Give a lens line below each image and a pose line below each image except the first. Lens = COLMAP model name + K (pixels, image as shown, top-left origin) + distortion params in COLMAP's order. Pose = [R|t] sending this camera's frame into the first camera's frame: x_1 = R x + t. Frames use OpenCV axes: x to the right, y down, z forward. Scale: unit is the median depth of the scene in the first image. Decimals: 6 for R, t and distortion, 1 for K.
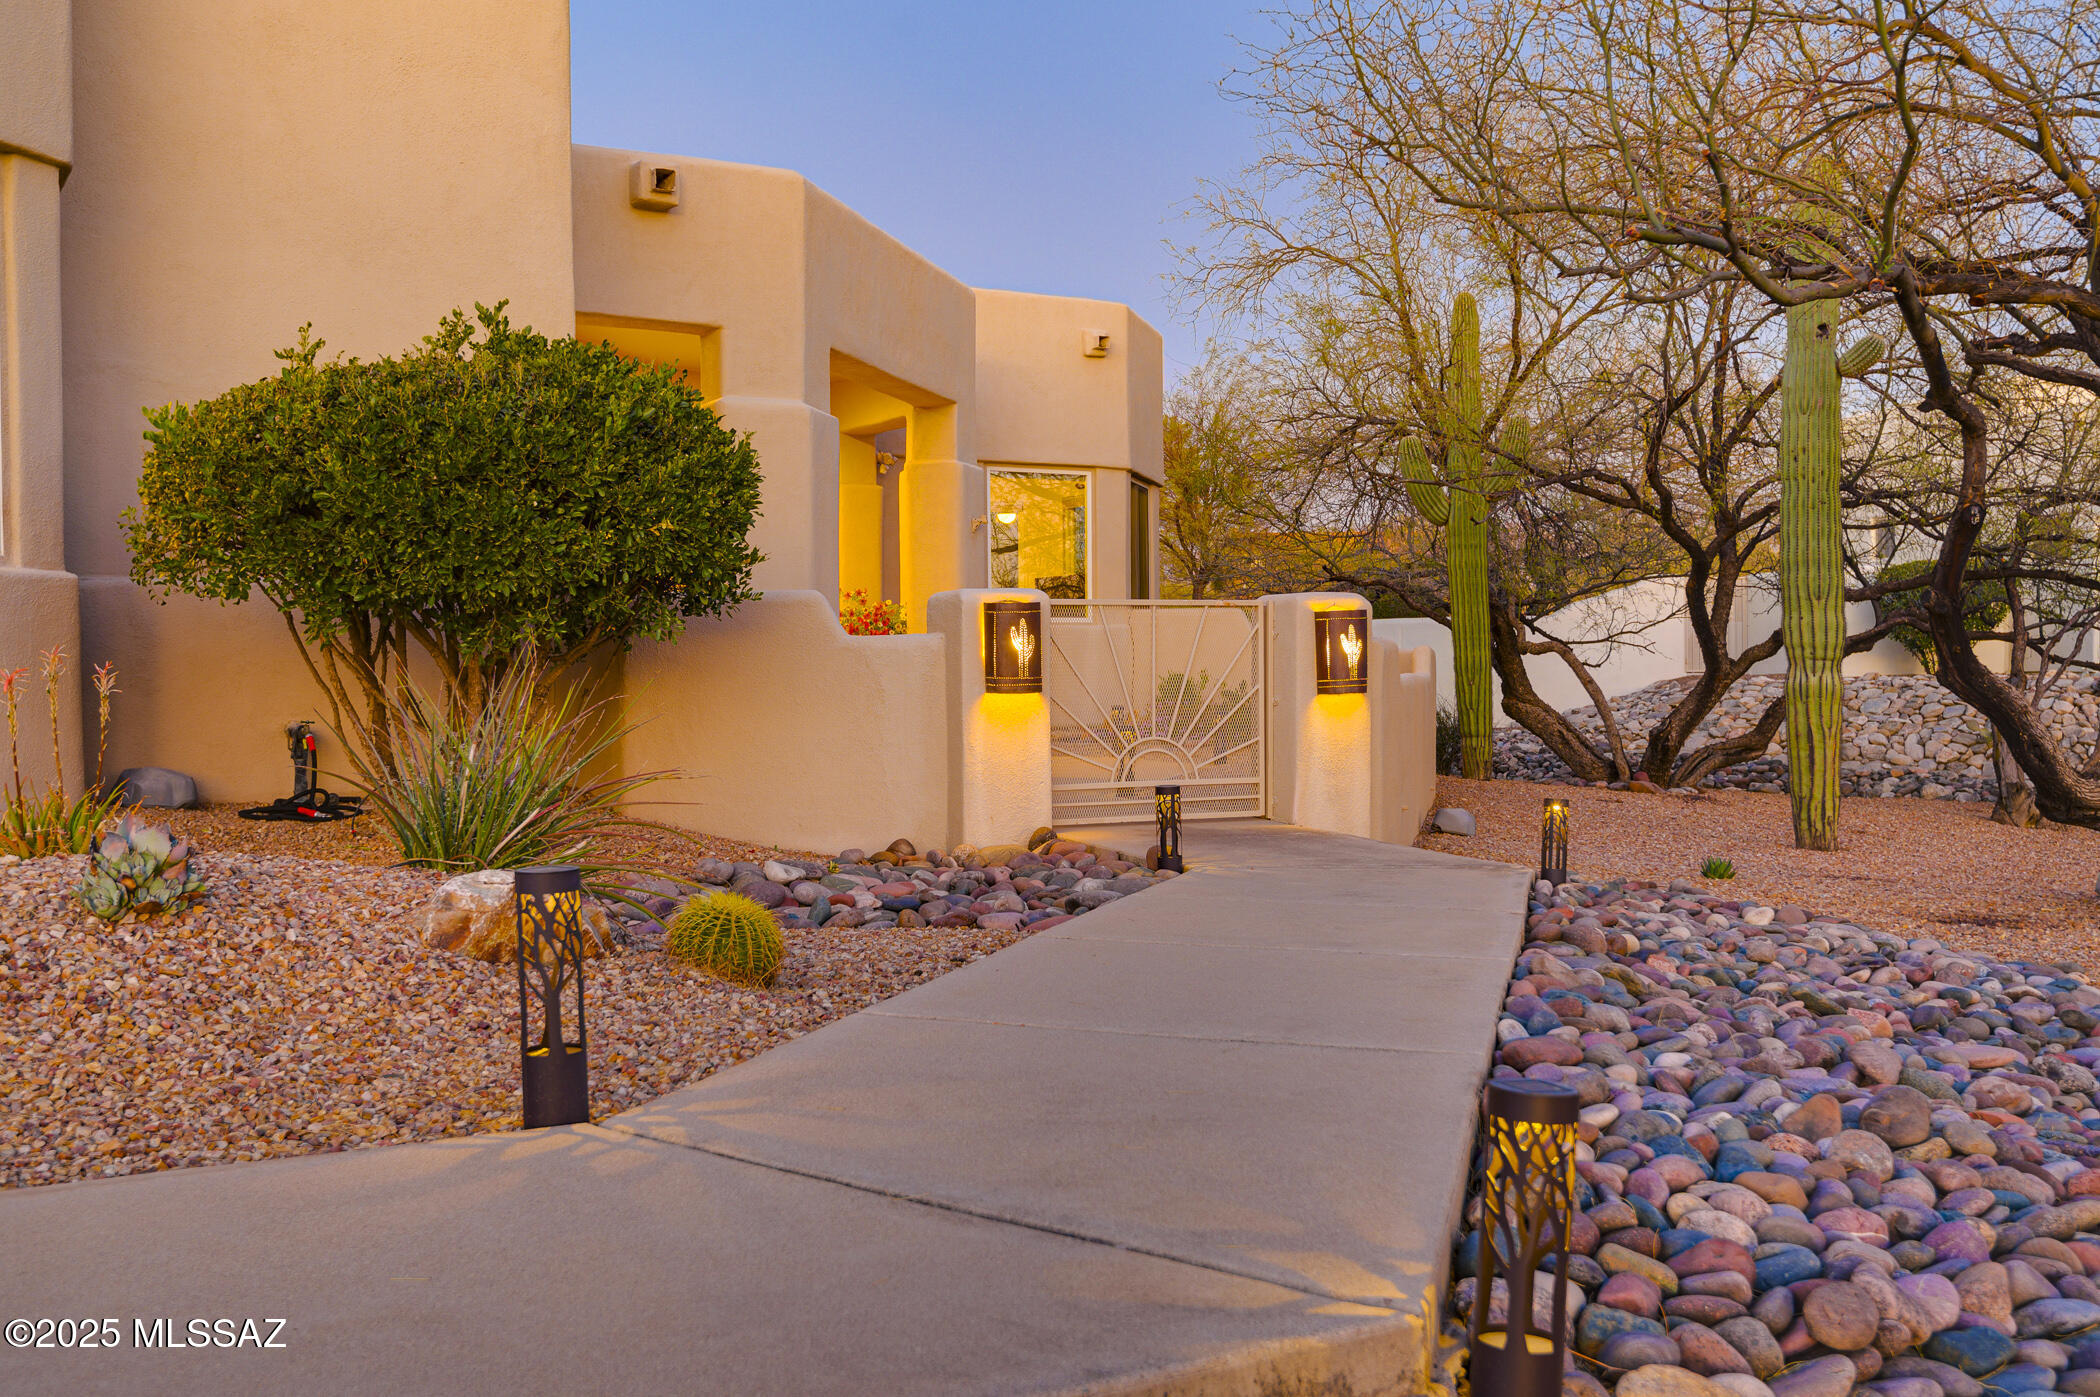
lens RADIAL K [[1941.3, 0, 1050.8], [0, 1941.3, 697.1], [0, 0, 1]] dist [0.018707, 0.000000]
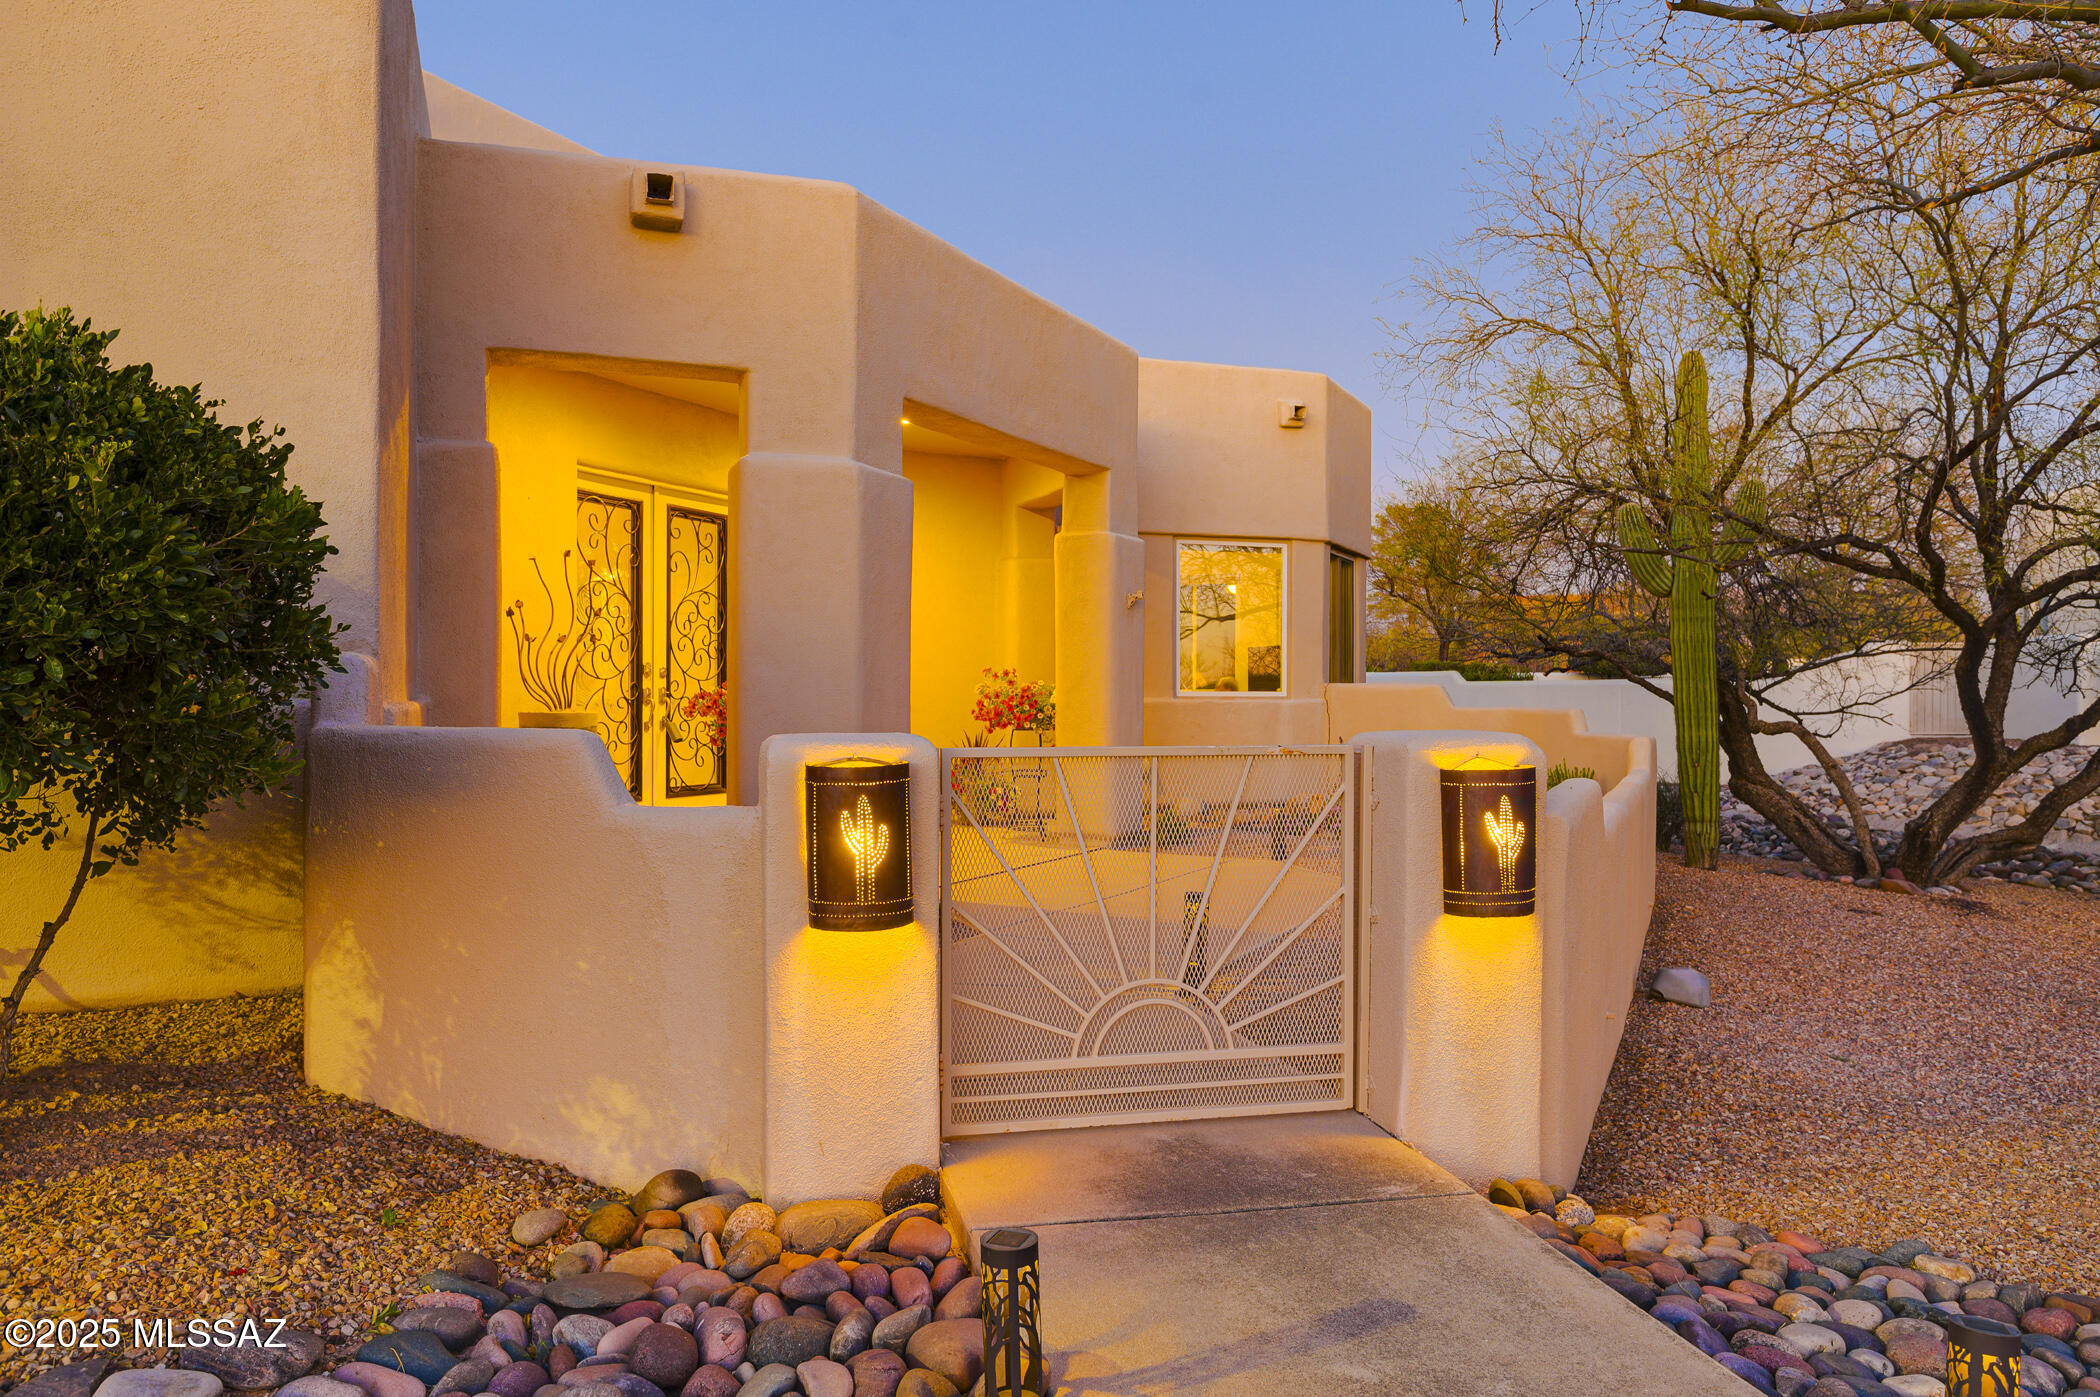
lens RADIAL K [[1432.4, 0, 1046.9], [0, 1432.4, 699.8], [0, 0, 1]] dist [-0.006397, -0.004325]
pose [[0.978870, 0.011848, -0.204140, 0.050502], [-0.014258, 0.999845, -0.010342, -0.027354], [0.203986, 0.013034, 0.978887, 0.261624]]
